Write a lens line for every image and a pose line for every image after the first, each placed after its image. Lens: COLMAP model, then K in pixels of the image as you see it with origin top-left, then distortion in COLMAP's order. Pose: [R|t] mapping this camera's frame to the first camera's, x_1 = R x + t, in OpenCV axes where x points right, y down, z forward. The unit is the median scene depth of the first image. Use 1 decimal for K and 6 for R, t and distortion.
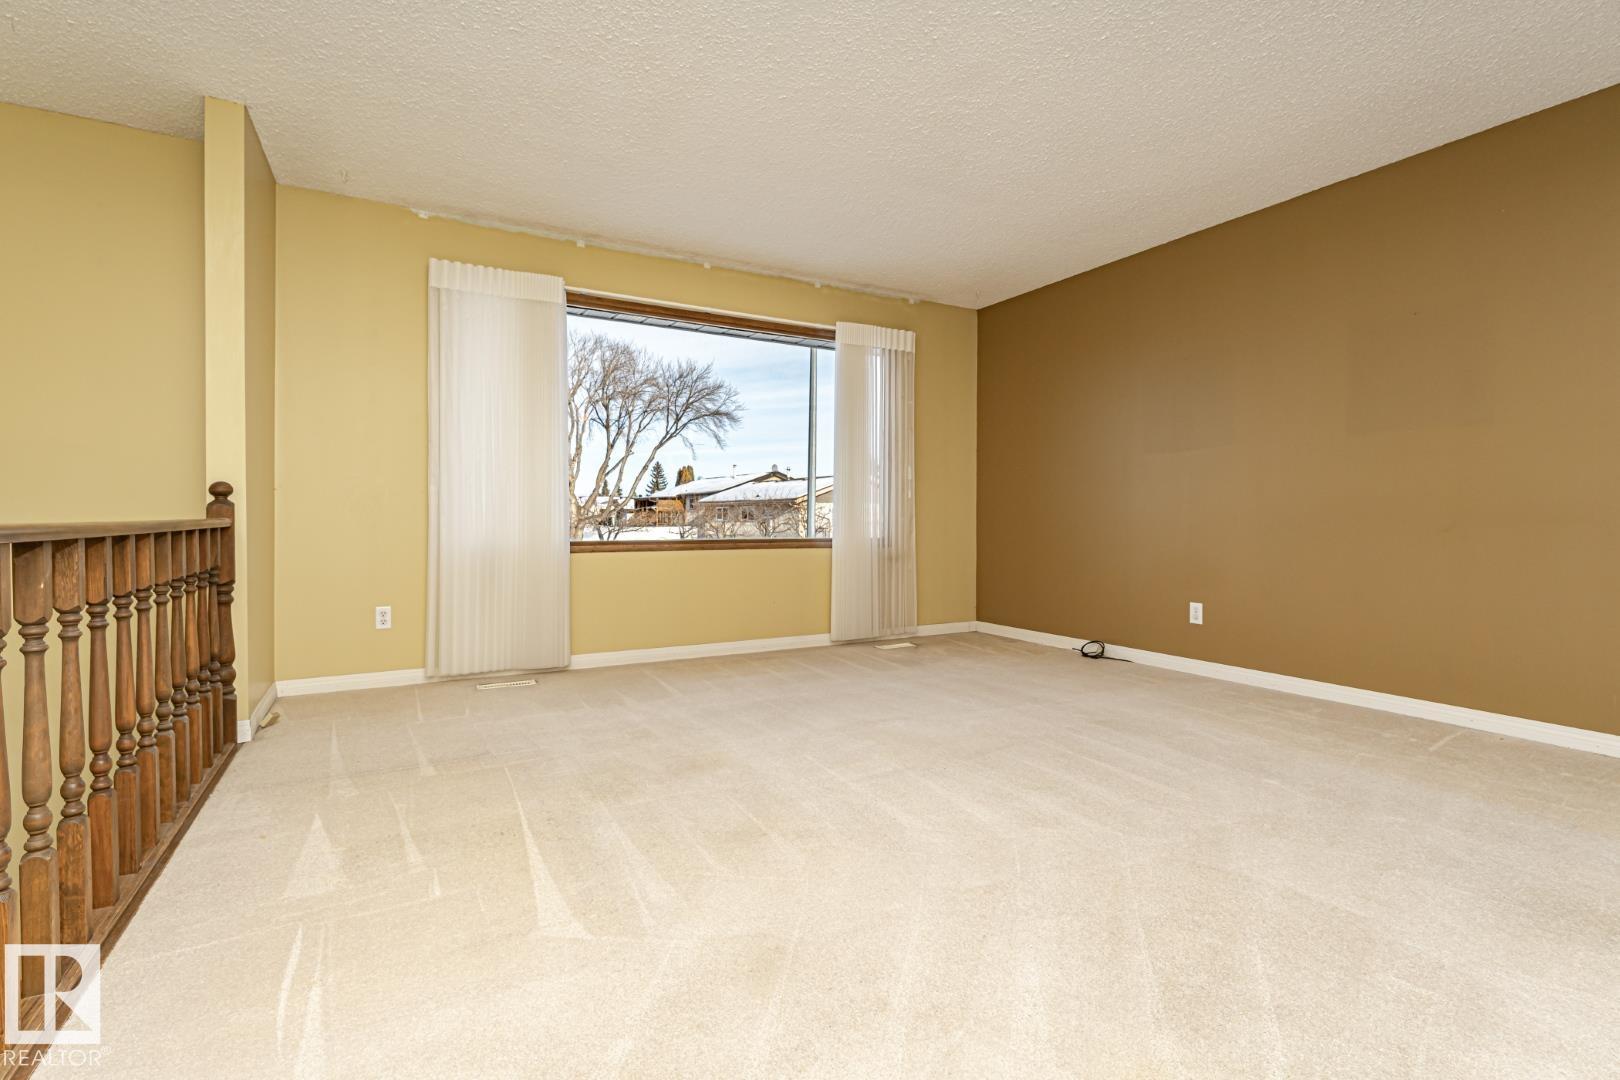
lens RADIAL K [[689.7, 0, 809.2], [0, 689.7, 510.6], [0, 0, 1]] dist [-0.000391, 0.000009]
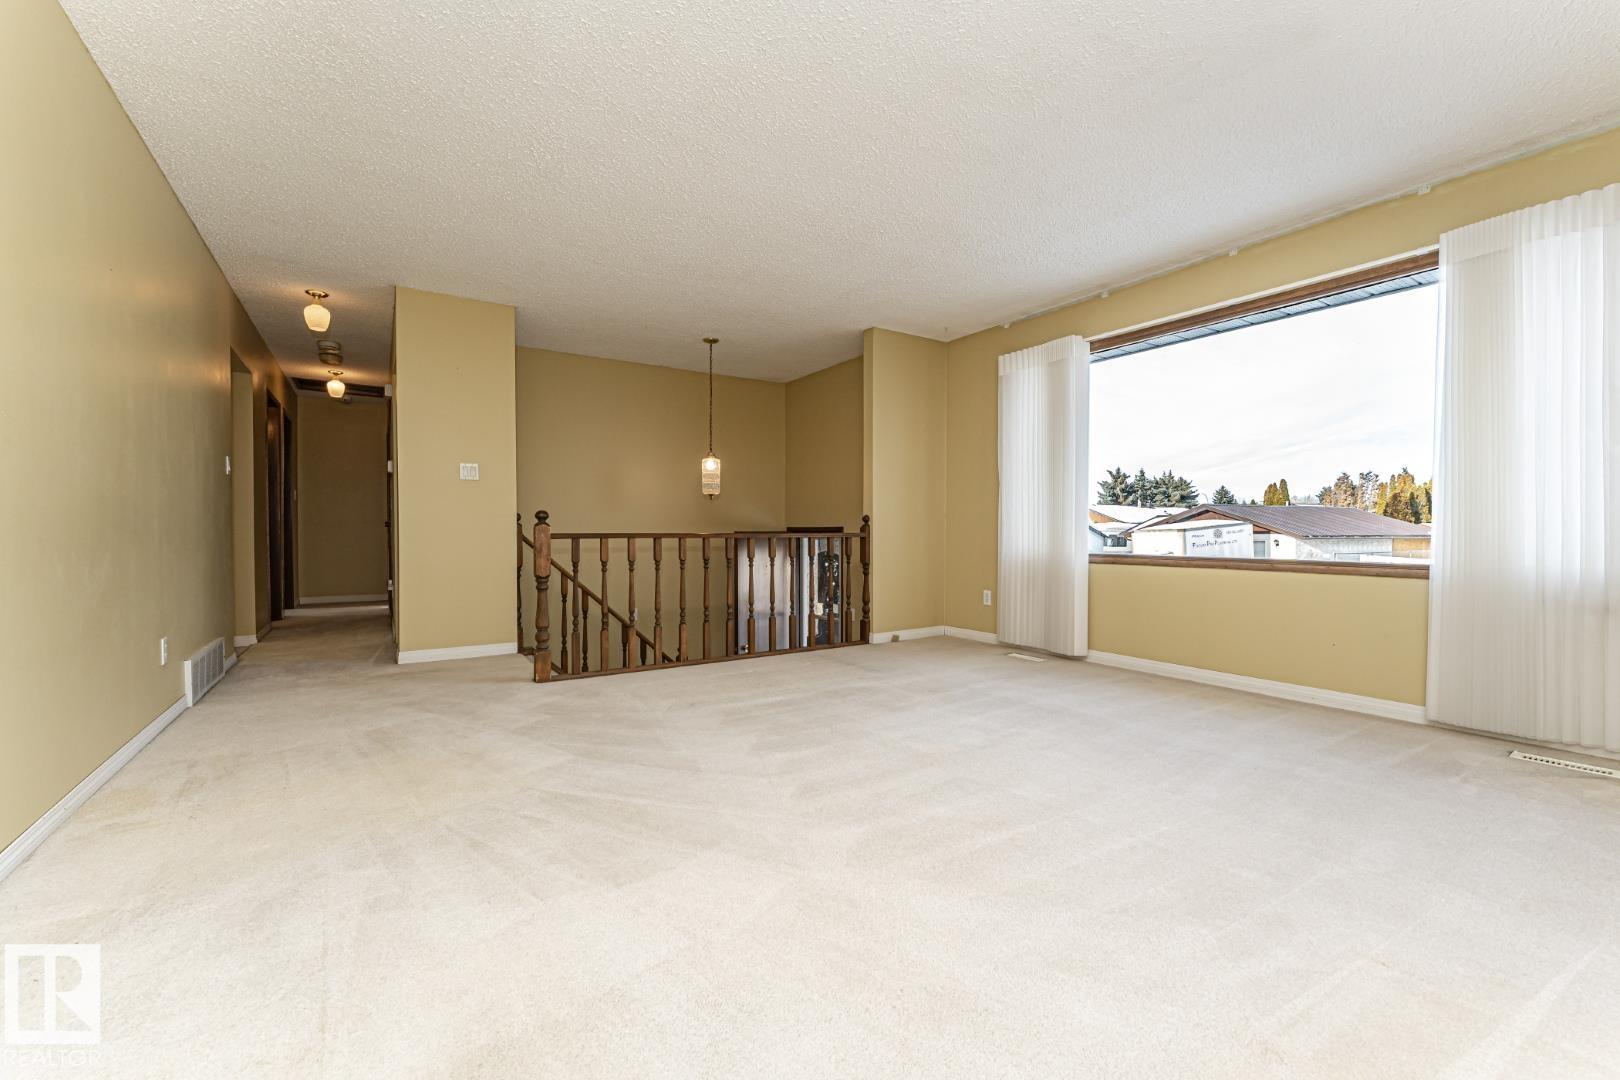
lens RADIAL K [[643.8, 0, 790.5], [0, 643.8, 542.7], [0, 0, 1]] dist [0.000504, -0.007350]
pose [[0.081306, 0.012127, -0.996615, 0.664590], [0.002338, 0.999921, 0.012358, 0.010440], [0.996686, -0.003335, 0.081271, 0.371862]]
